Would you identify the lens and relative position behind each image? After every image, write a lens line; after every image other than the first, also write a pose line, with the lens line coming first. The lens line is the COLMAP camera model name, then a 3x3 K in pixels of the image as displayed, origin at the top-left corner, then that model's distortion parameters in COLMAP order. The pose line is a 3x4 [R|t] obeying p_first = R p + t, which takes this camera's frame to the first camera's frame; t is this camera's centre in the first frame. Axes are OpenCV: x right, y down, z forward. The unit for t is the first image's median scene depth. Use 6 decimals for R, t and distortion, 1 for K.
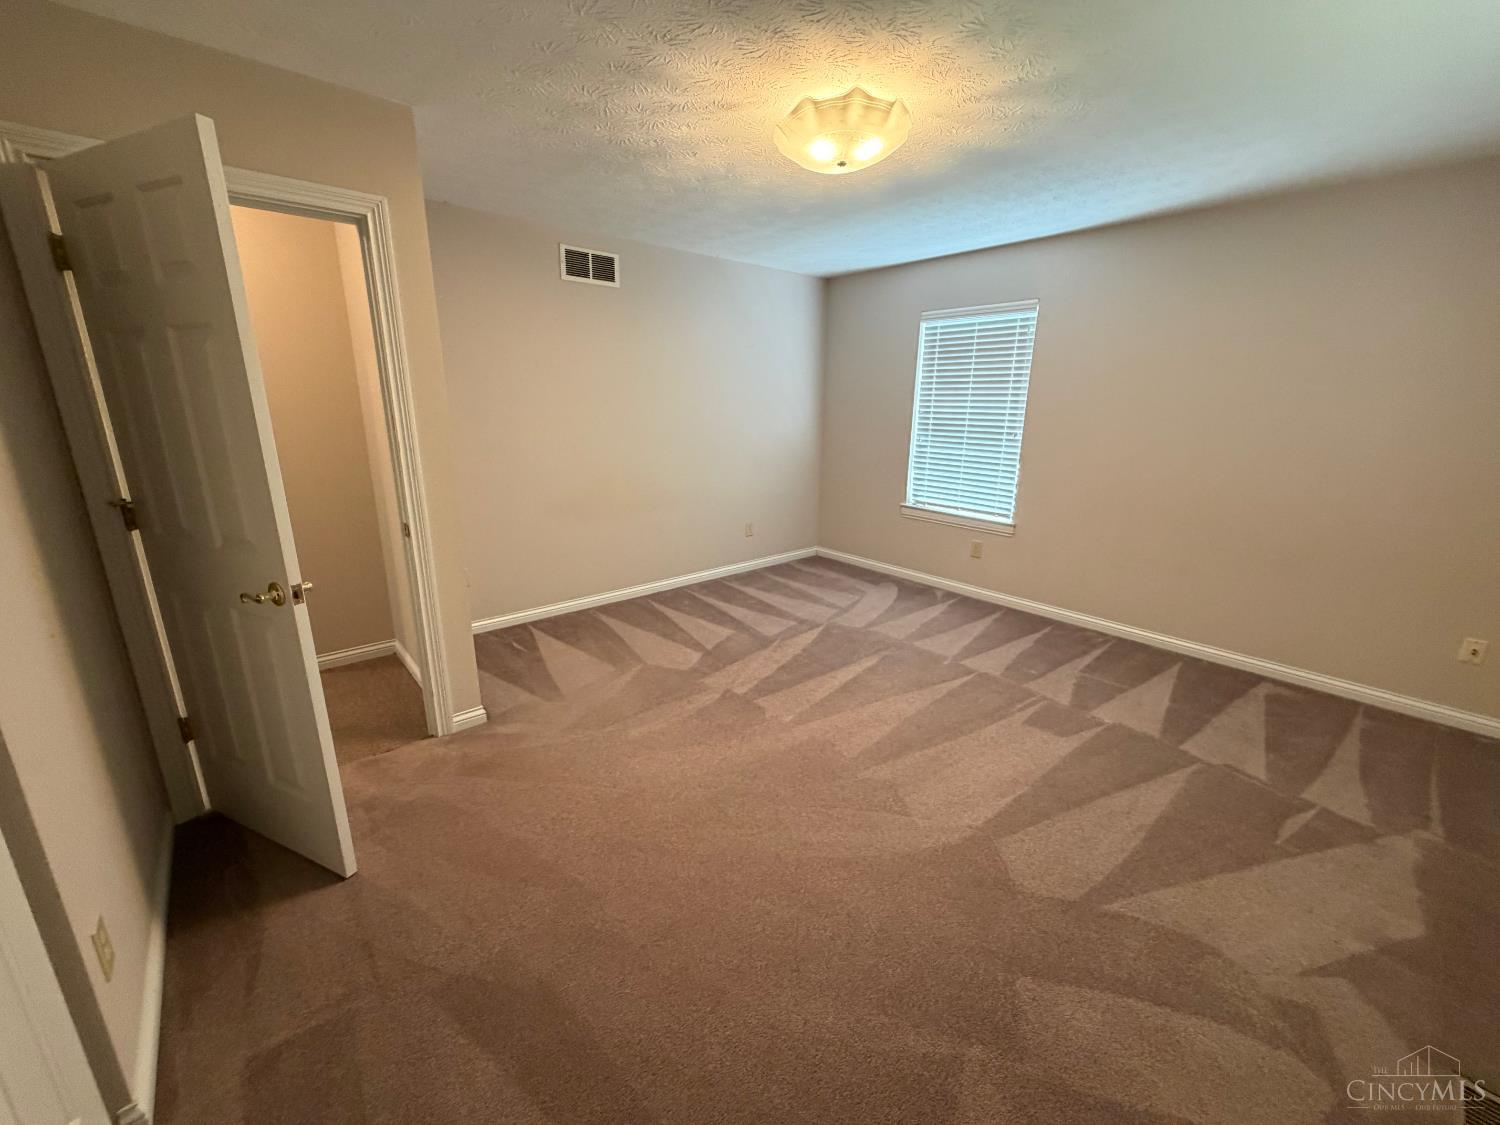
lens RADIAL K [[599.8, 0, 750.0], [0, 599.8, 562.5], [0, 0, 1]] dist [-0.000971, -0.000381]
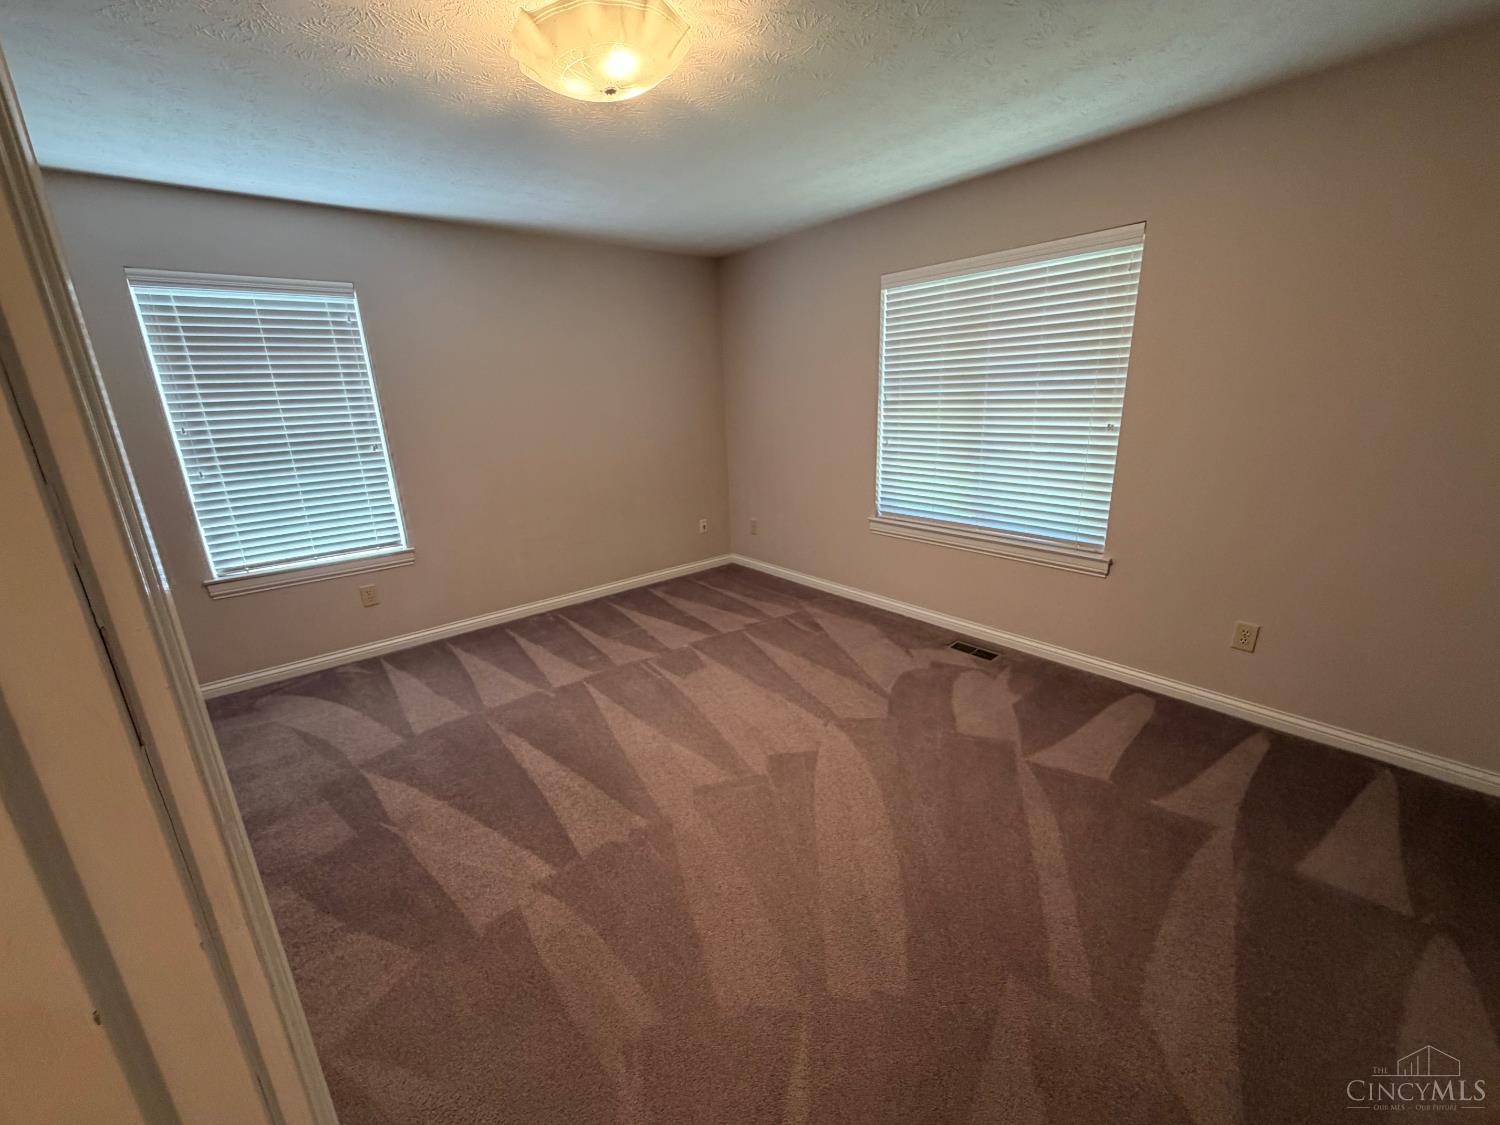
lens RADIAL K [[599.8, 0, 750.0], [0, 599.8, 562.5], [0, 0, 1]] dist [-0.000971, -0.000381]
pose [[0.013112, -0.289604, 0.957057, -0.514136], [0.298038, 0.914765, 0.272723, -0.185425], [-0.954464, 0.281663, 0.098307, 0.630757]]
